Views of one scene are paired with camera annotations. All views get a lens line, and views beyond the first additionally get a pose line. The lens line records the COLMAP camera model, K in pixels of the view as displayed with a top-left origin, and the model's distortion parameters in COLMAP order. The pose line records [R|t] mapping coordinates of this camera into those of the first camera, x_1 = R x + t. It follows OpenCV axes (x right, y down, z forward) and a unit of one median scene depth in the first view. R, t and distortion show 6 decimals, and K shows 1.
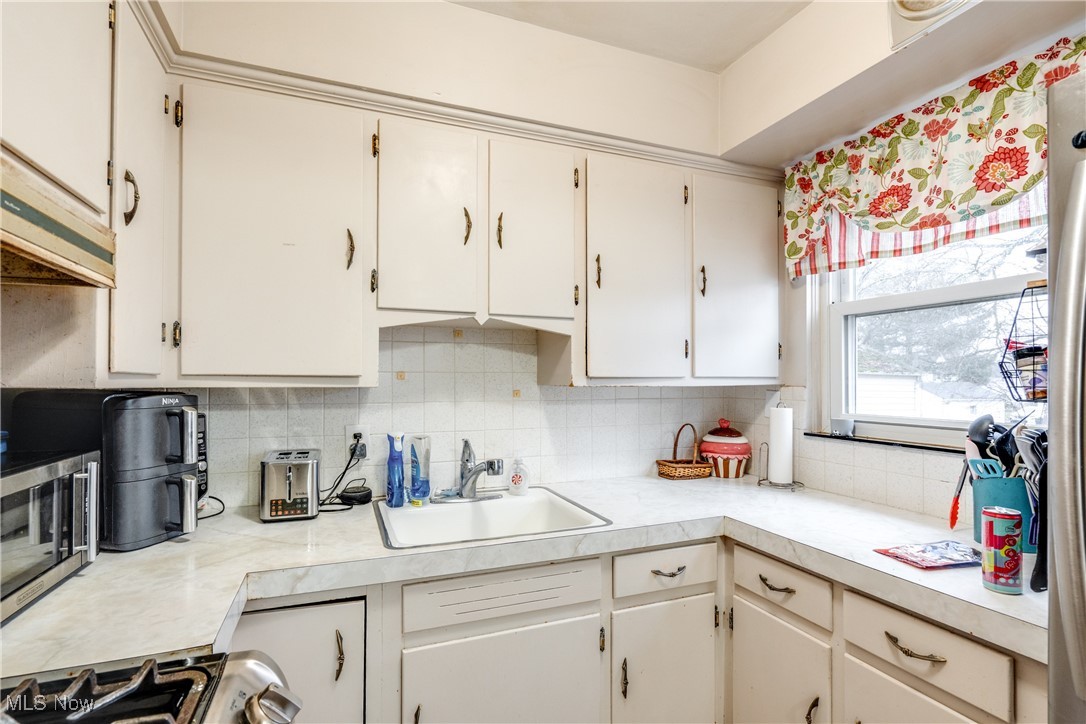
lens RADIAL K [[497.9, 0, 532.9], [0, 497.9, 377.3], [0, 0, 1]] dist [-0.002257, -0.000187]
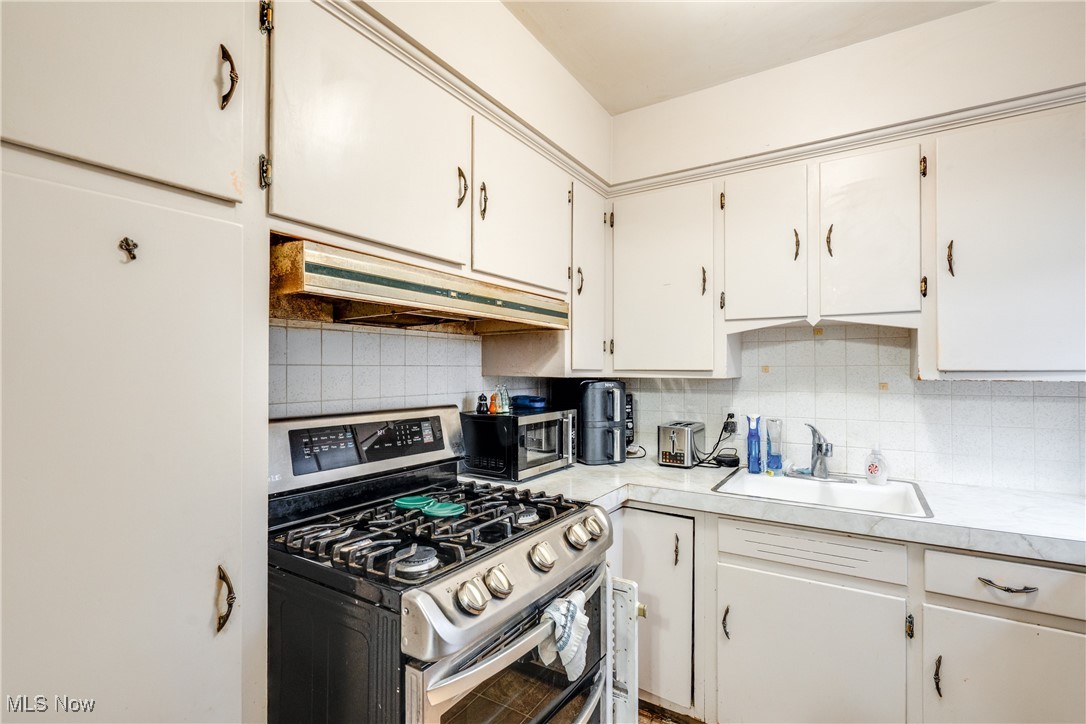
lens RADIAL K [[497.9, 0, 542.1], [0, 497.9, 366.0], [0, 0, 1]] dist [-0.002257, -0.000187]
pose [[0.593575, -0.008865, -0.804730, 0.477257], [0.005579, 0.999961, -0.006901, -0.007695], [0.804759, -0.000393, 0.593601, -0.205221]]
